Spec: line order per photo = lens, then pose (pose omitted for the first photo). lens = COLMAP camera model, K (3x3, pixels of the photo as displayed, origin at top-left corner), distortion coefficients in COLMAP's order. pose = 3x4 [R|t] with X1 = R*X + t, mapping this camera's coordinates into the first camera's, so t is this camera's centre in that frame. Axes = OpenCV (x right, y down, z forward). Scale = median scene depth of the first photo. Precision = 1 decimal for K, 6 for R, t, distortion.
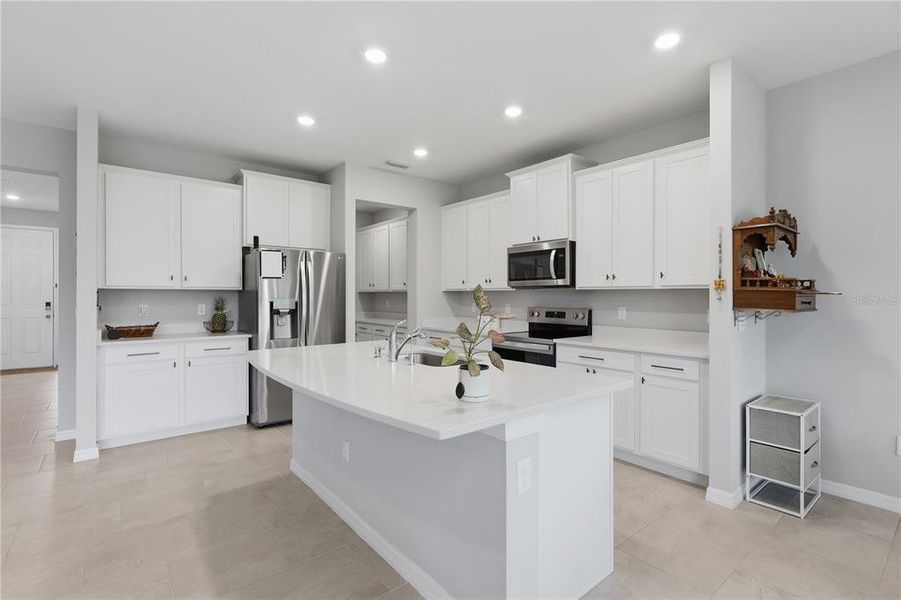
lens RADIAL K [[423.3, 0, 456.2], [0, 423.3, 295.6], [0, 0, 1]] dist [-0.004875, 0.001693]
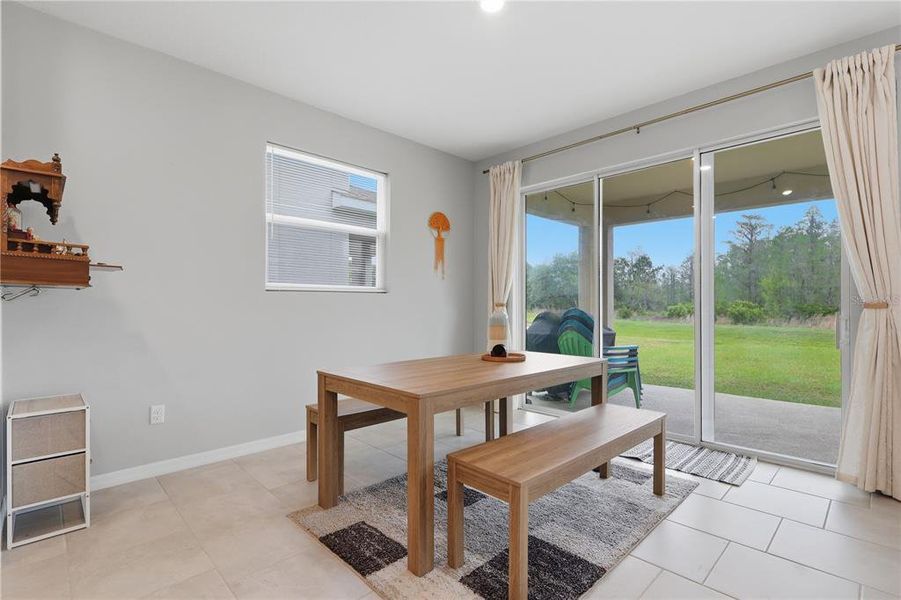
lens RADIAL K [[423.3, 0, 453.9], [0, 423.3, 304.3], [0, 0, 1]] dist [-0.004875, 0.001693]
pose [[-0.087320, -0.001930, 0.996178, -0.064518], [0.000942, 0.999998, 0.002020, 0.044848], [-0.996180, 0.001114, -0.087318, 0.205625]]
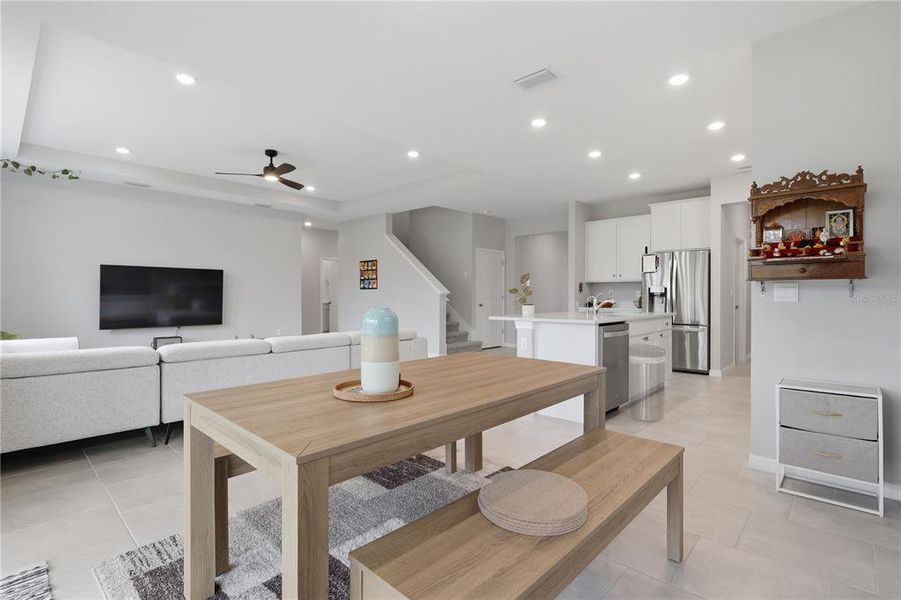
lens RADIAL K [[423.3, 0, 447.2], [0, 423.3, 298.2], [0, 0, 1]] dist [-0.004875, 0.001693]
pose [[0.116147, 0.003535, -0.993226, 1.062924], [0.001001, 0.999993, 0.003676, 0.047708], [0.993232, -0.001421, 0.116143, 0.077604]]
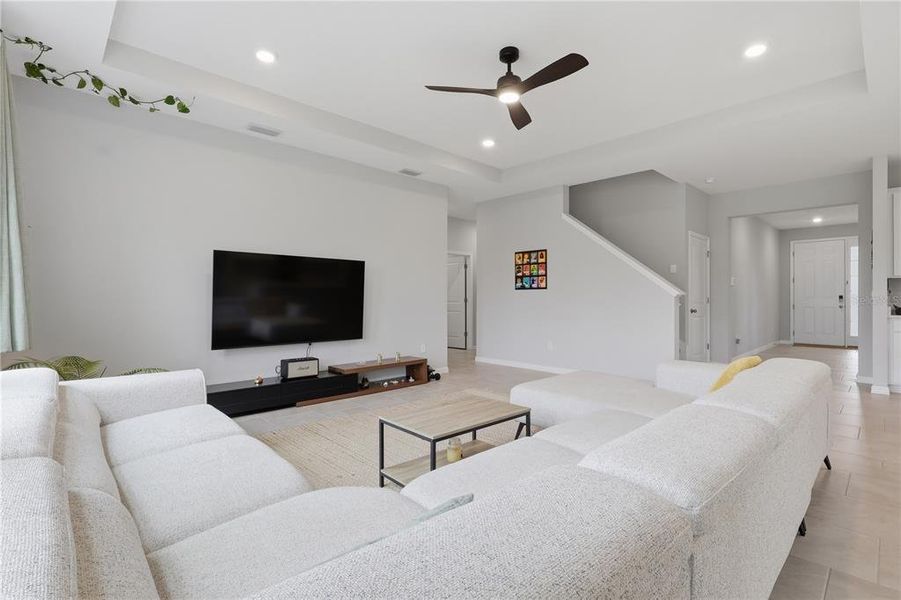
lens RADIAL K [[423.3, 0, 453.0], [0, 423.3, 296.9], [0, 0, 1]] dist [-0.004875, 0.001693]
pose [[0.058734, -0.007080, -0.998249, 0.429303], [0.001896, 0.999974, -0.006981, 0.048784], [0.998272, -0.001483, 0.058746, -0.484599]]
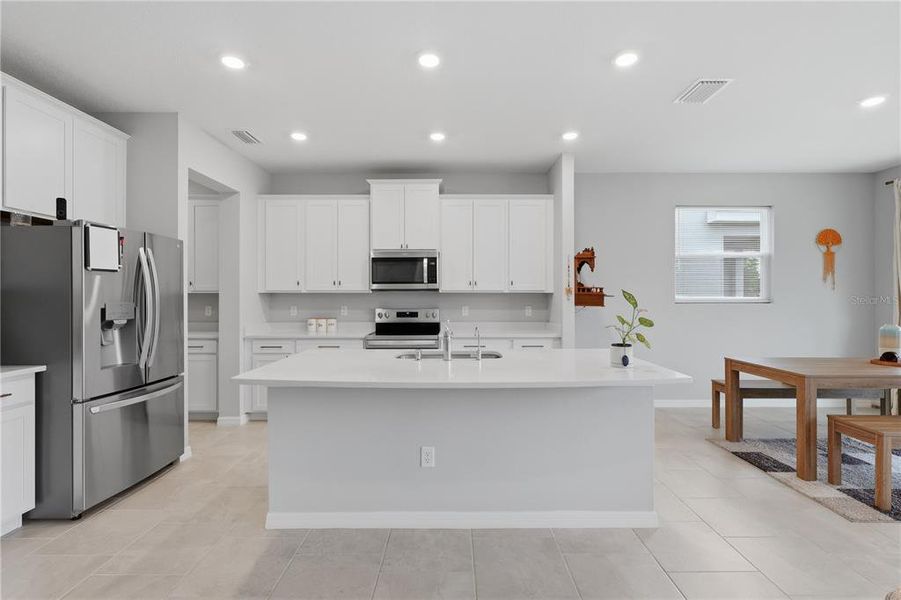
lens RADIAL K [[423.3, 0, 452.8], [0, 423.3, 295.7], [0, 0, 1]] dist [-0.004875, 0.001693]
pose [[0.637323, 0.001751, 0.770595, -0.606469], [0.002810, 0.999985, -0.004596, -0.000146], [-0.770592, 0.005095, 0.637309, 0.206547]]
